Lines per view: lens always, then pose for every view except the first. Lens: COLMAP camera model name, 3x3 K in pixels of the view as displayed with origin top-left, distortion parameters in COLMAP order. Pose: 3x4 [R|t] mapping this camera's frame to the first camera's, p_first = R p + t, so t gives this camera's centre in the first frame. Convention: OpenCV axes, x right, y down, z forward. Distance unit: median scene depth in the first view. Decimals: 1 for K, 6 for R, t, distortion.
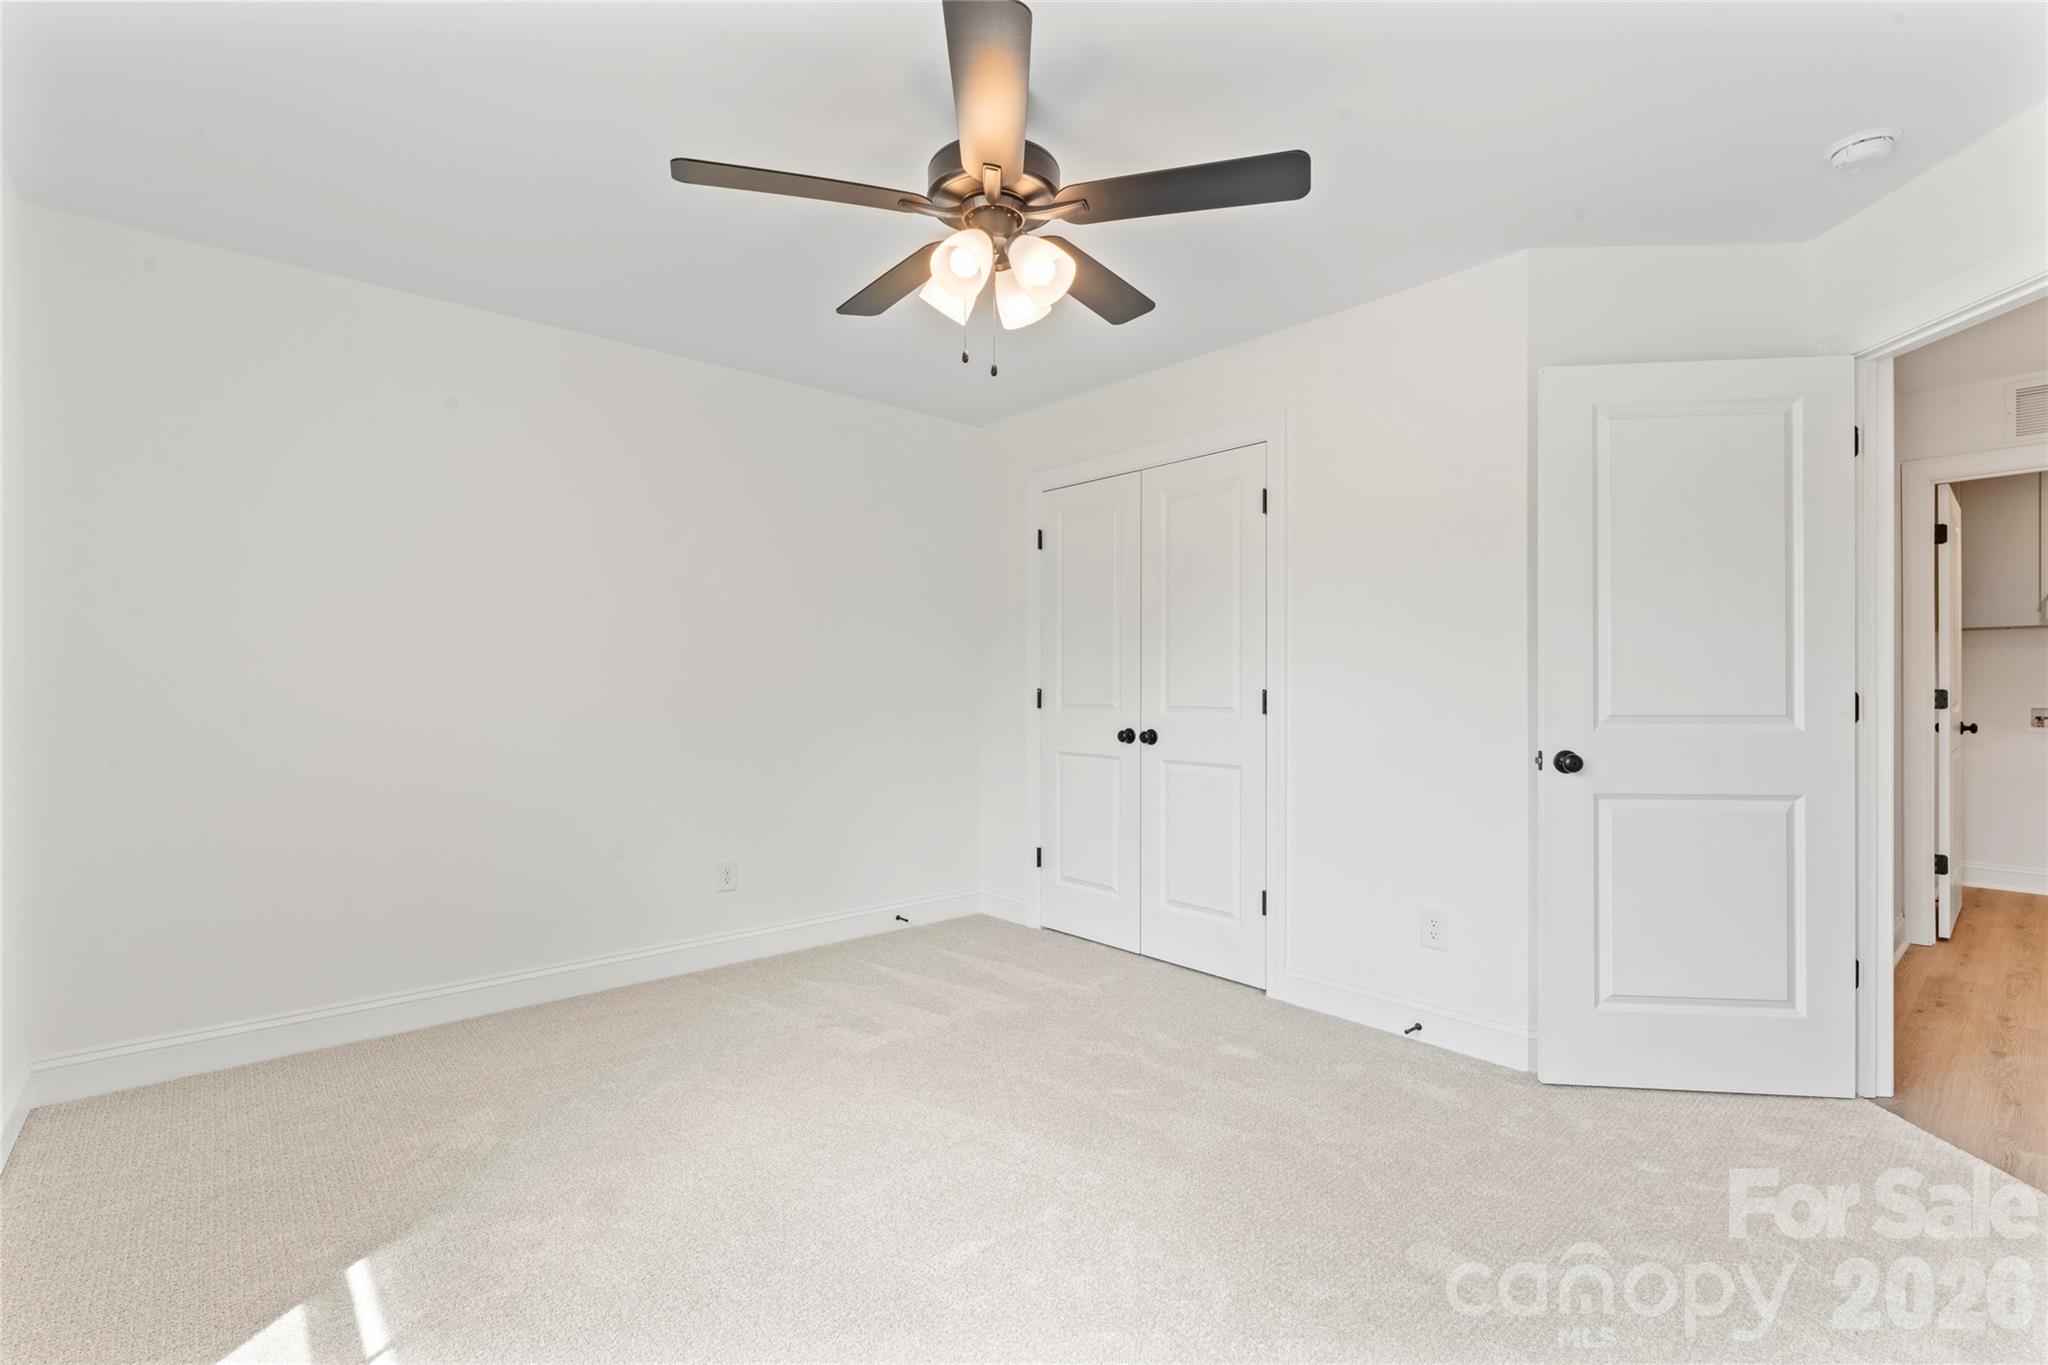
lens RADIAL K [[920.1, 0, 1032.4], [0, 920.1, 683.7], [0, 0, 1]] dist [0.000190, 0.000088]
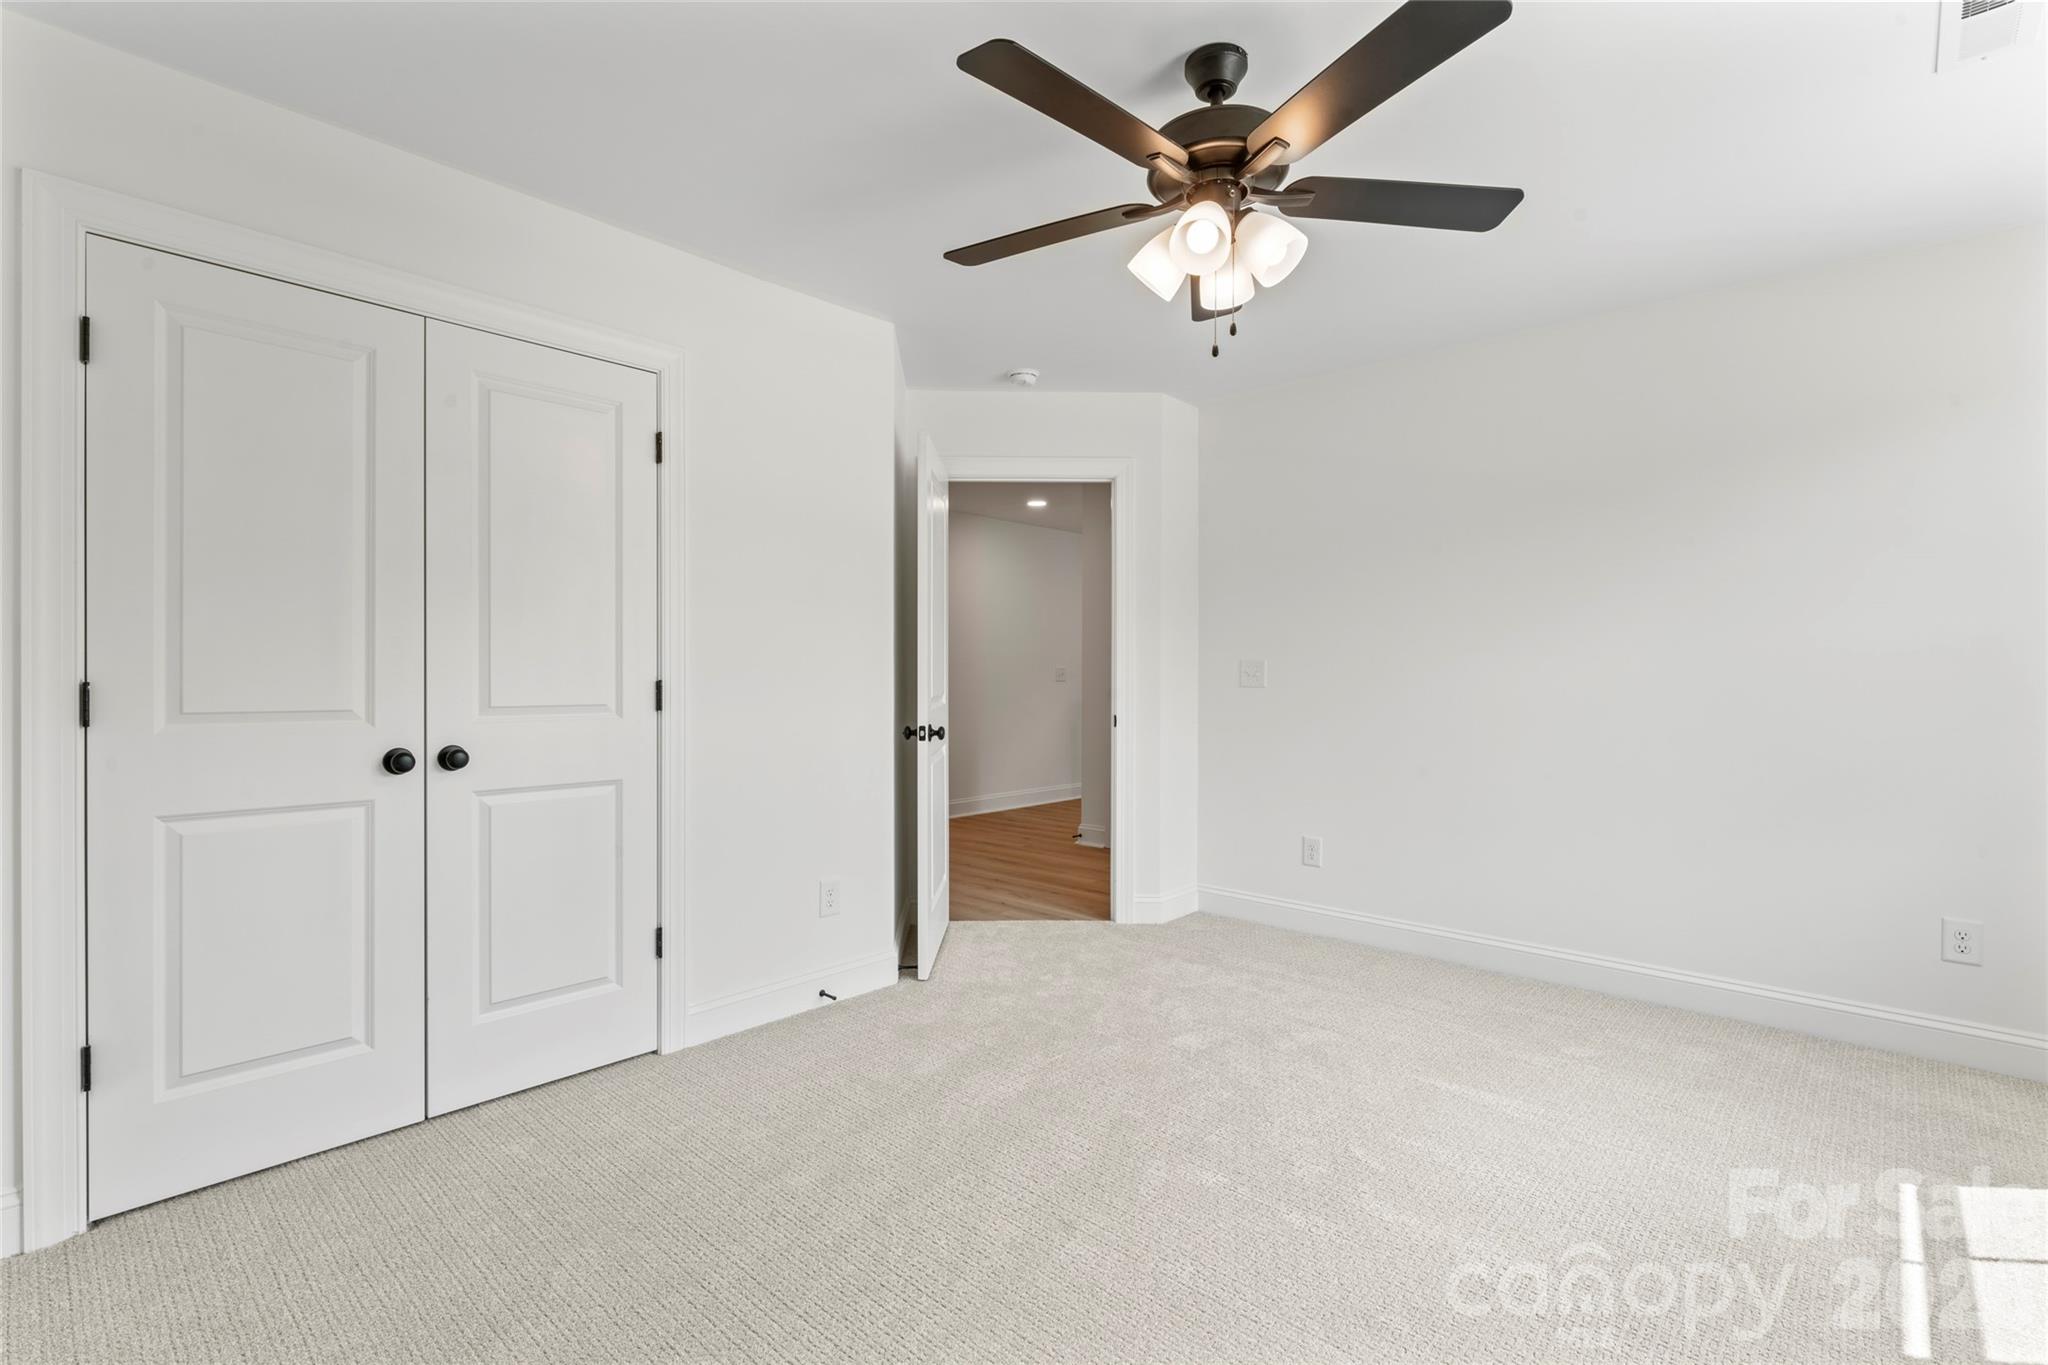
lens RADIAL K [[920.1, 0, 1032.4], [0, 920.1, 683.7], [0, 0, 1]] dist [0.000190, 0.000088]
pose [[-0.089486, -0.007959, 0.995956, -0.583850], [0.002633, 0.999963, 0.008228, 0.004229], [-0.995985, 0.003359, -0.089462, 0.745359]]
